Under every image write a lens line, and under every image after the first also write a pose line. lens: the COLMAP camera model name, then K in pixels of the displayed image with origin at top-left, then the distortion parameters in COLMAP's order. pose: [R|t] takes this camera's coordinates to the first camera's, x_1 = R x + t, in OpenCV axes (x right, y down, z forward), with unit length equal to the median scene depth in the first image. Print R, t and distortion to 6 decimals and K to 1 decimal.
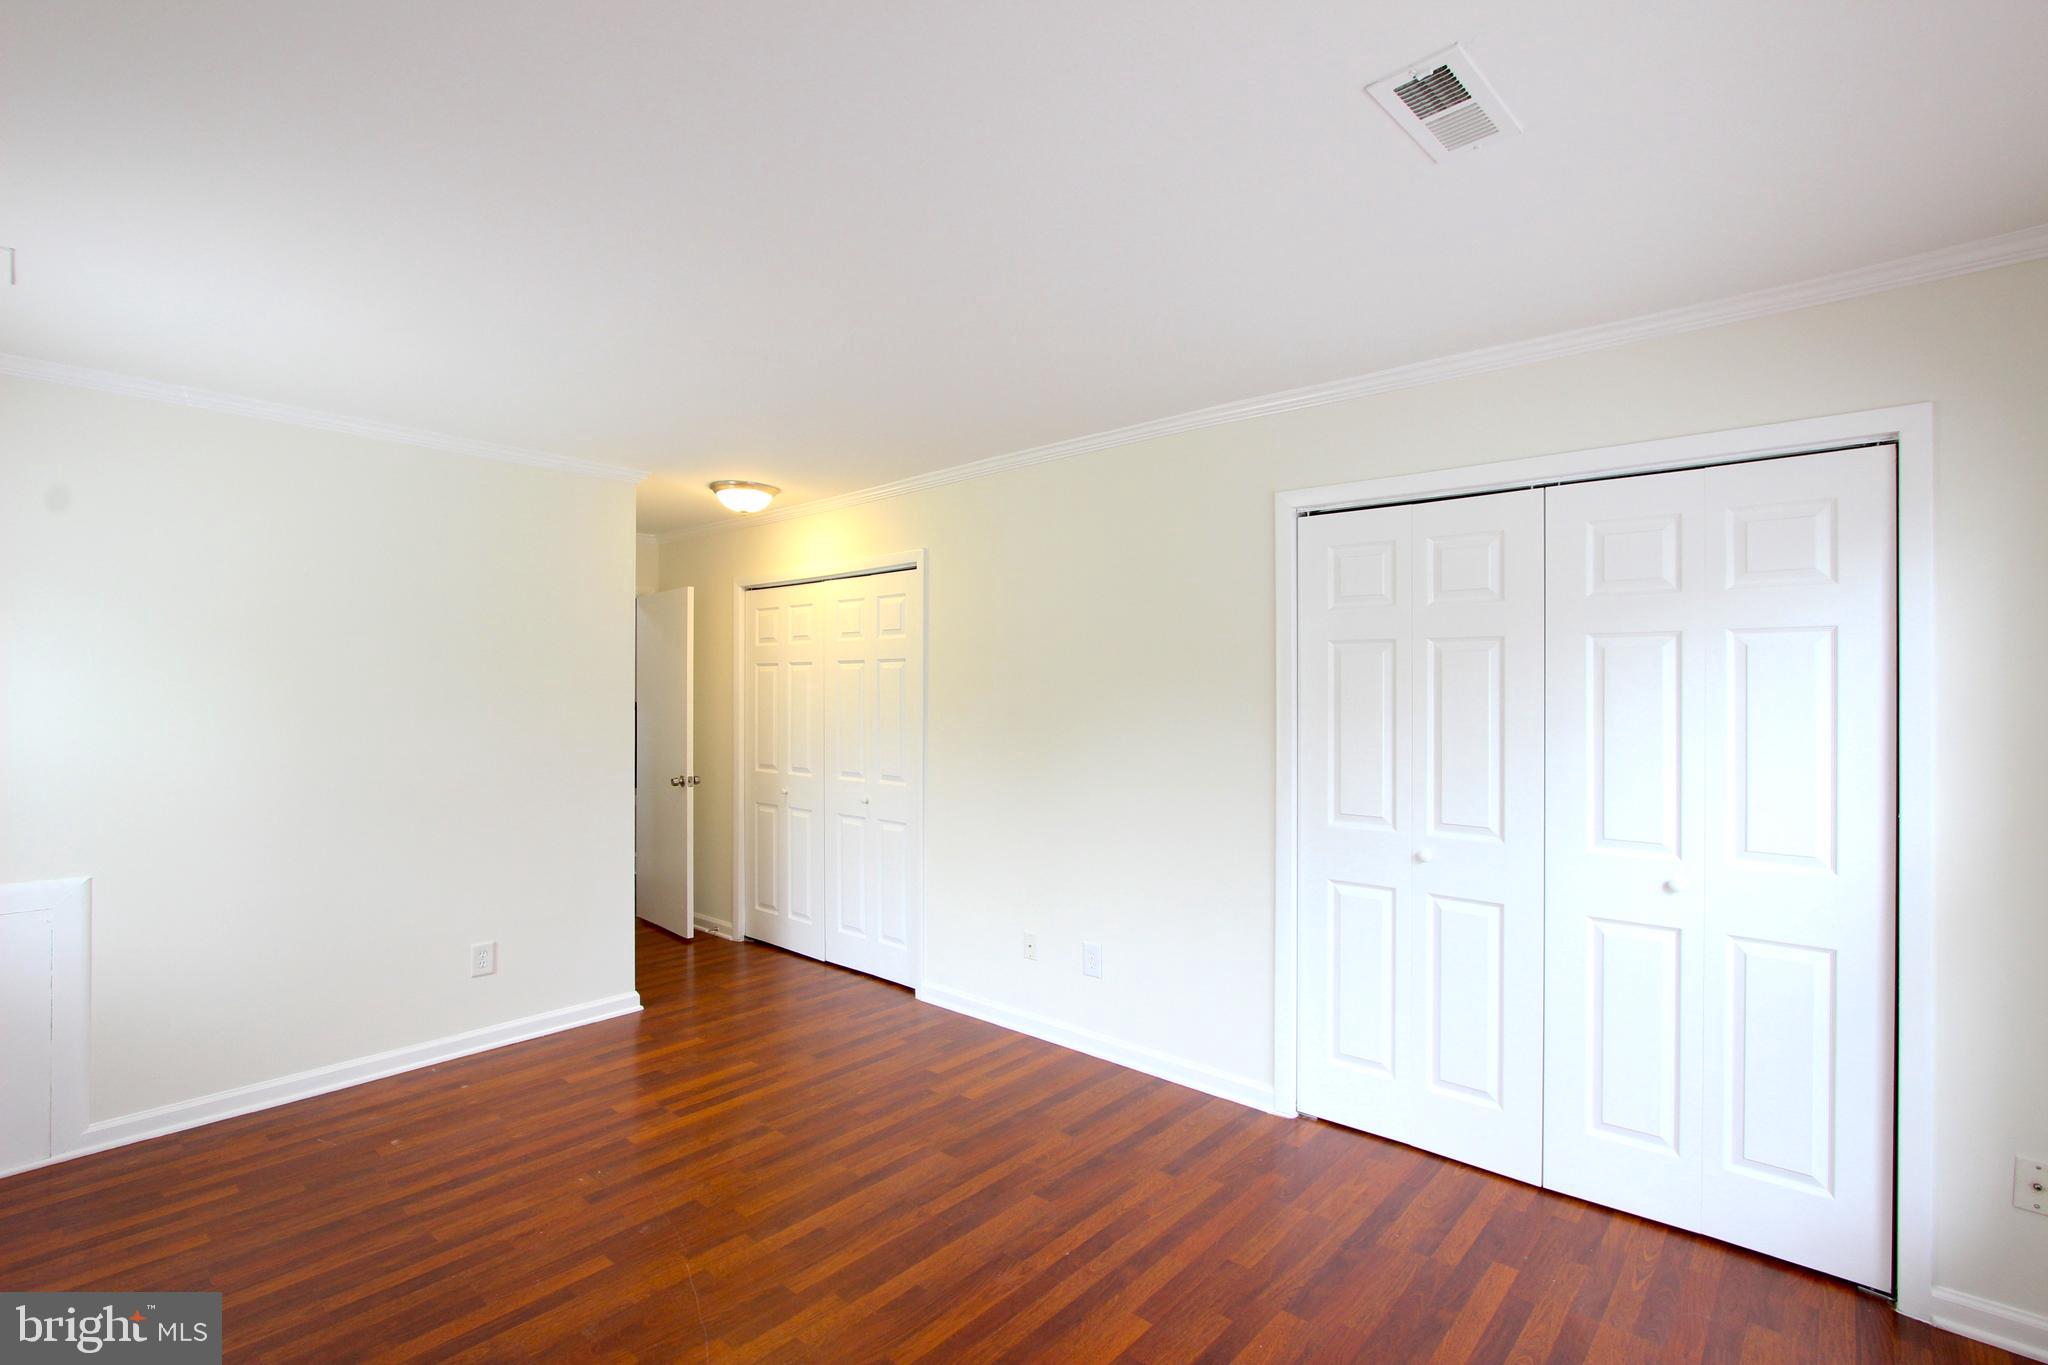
lens RADIAL K [[946.8, 0, 1034.6], [0, 946.8, 686.7], [0, 0, 1]] dist [-0.021056, 0.005372]
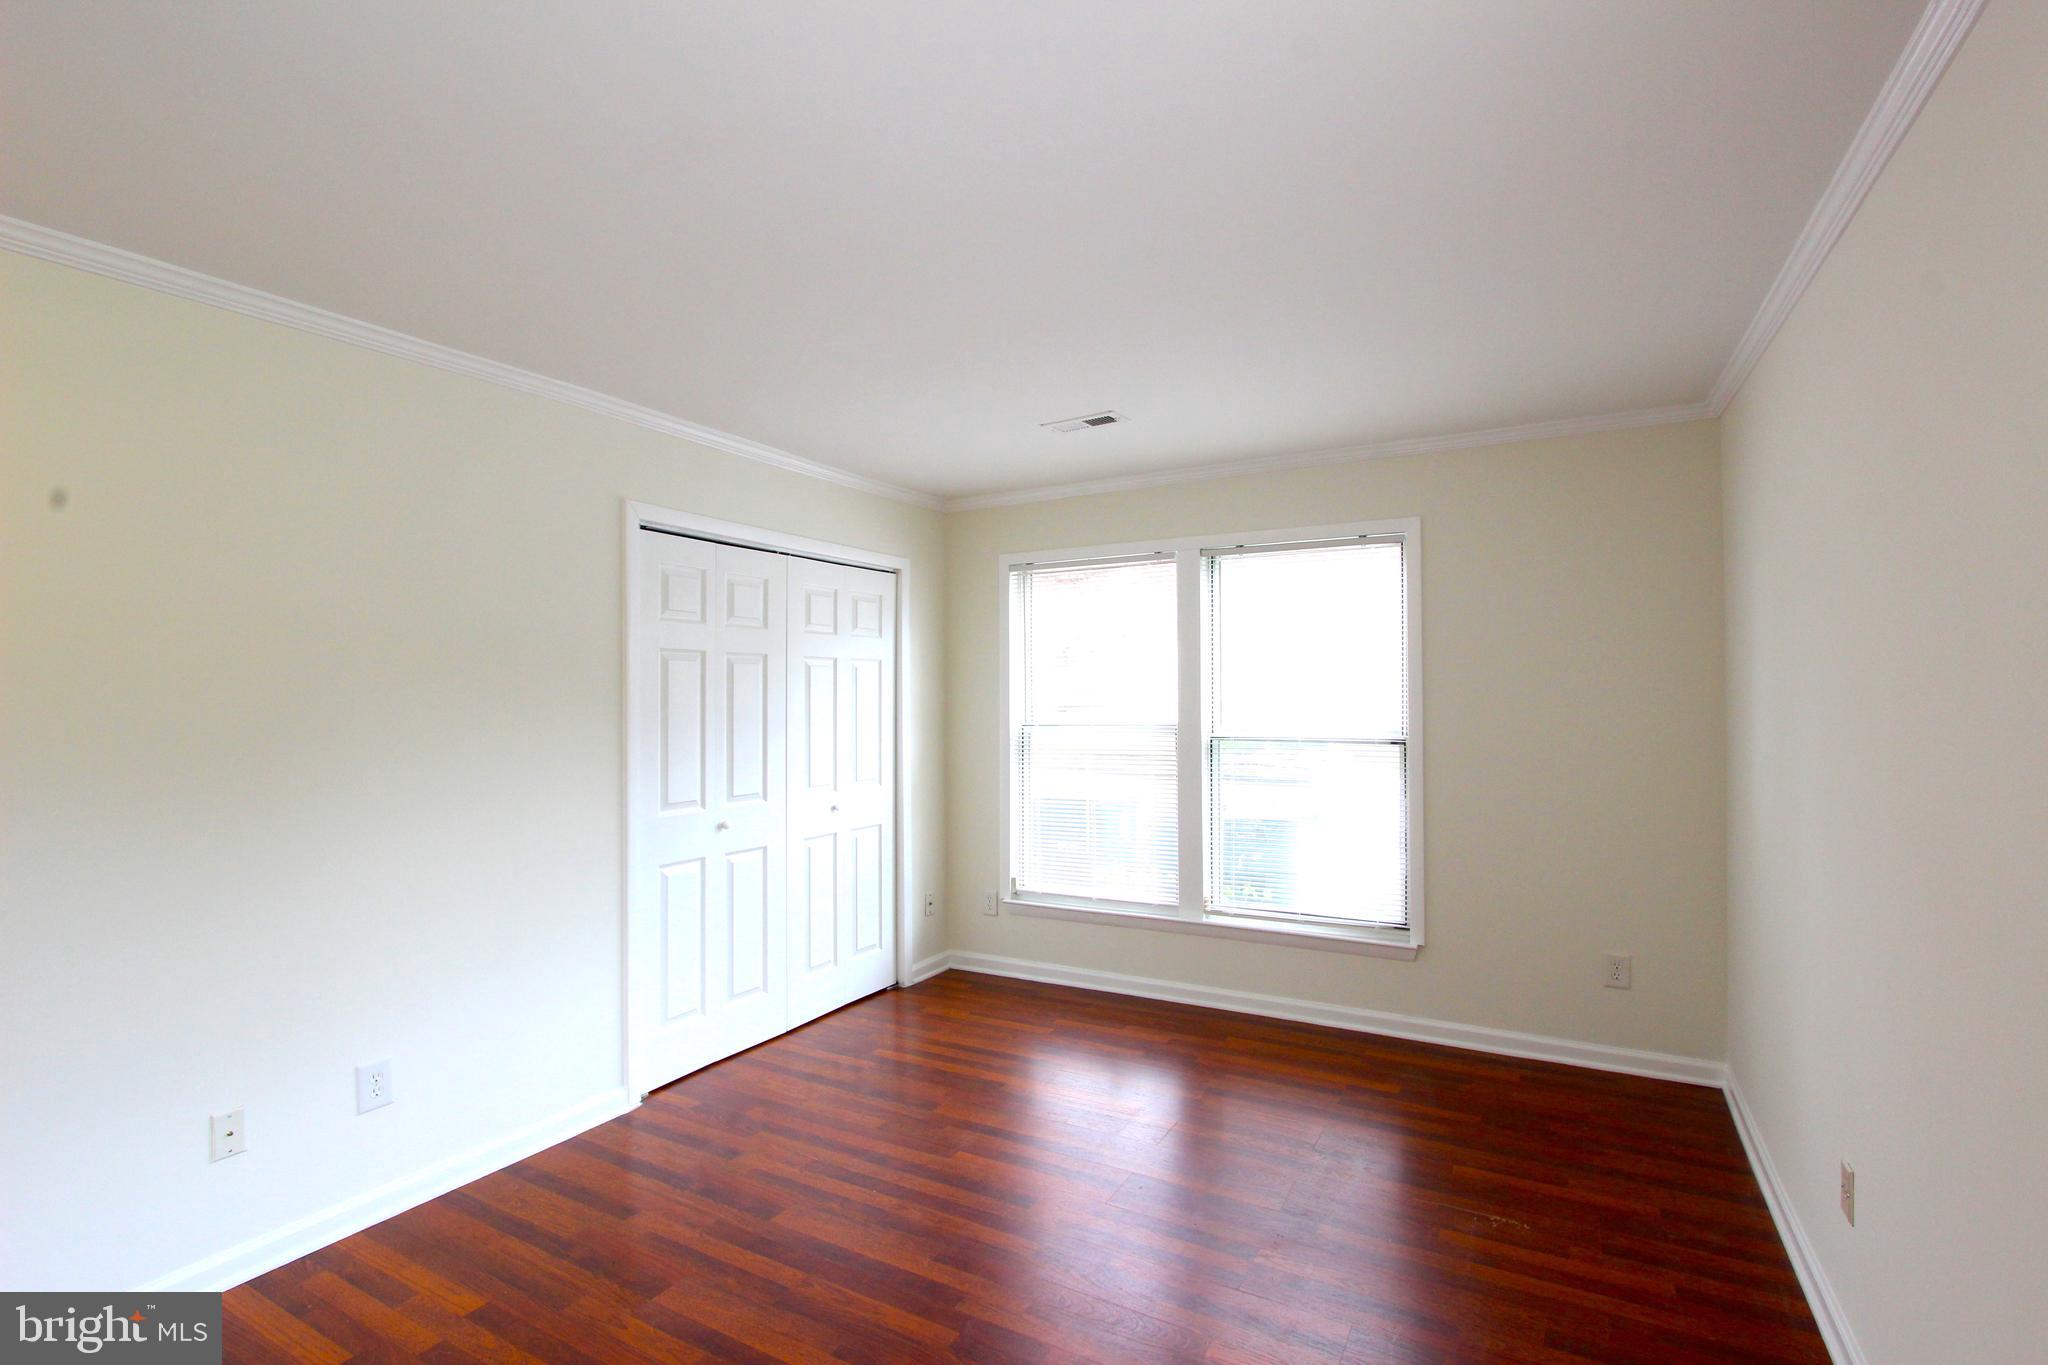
lens RADIAL K [[946.8, 0, 1034.6], [0, 946.8, 686.7], [0, 0, 1]] dist [-0.021056, 0.005372]
pose [[-0.209886, 0.007371, 0.977698, -0.879155], [0.002238, 0.999973, -0.007059, 0.004932], [-0.977723, 0.000707, -0.209897, 0.828131]]
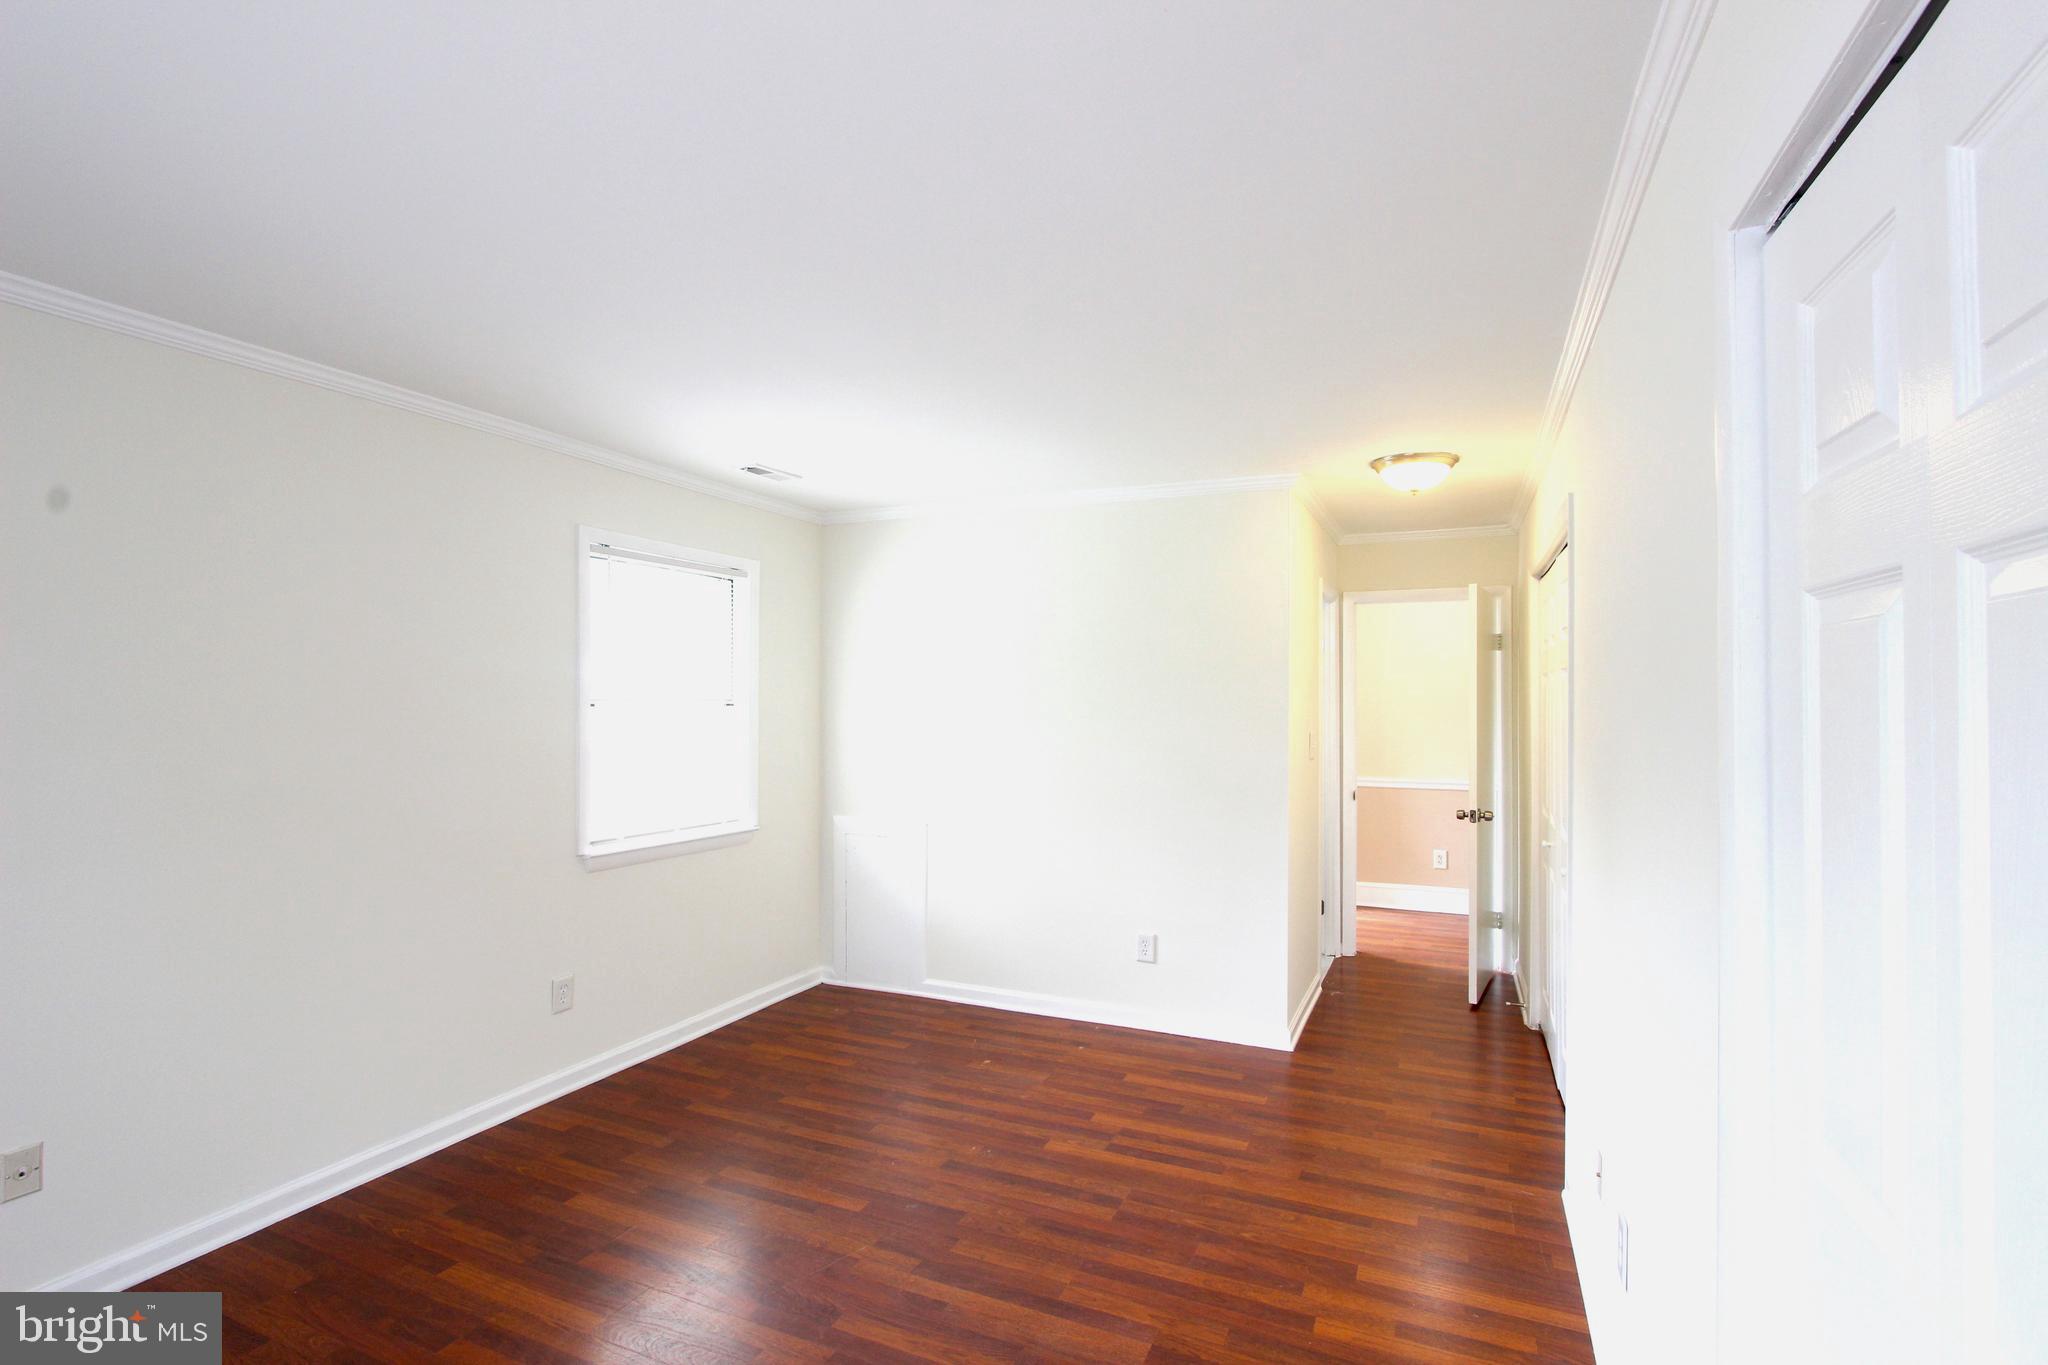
lens RADIAL K [[946.8, 0, 1034.6], [0, 946.8, 686.7], [0, 0, 1]] dist [-0.021056, 0.005372]
pose [[0.285841, -0.012485, -0.958196, 0.557097], [0.001967, 0.999921, -0.012441, -0.004768], [0.958275, 0.001671, 0.285843, 0.686165]]
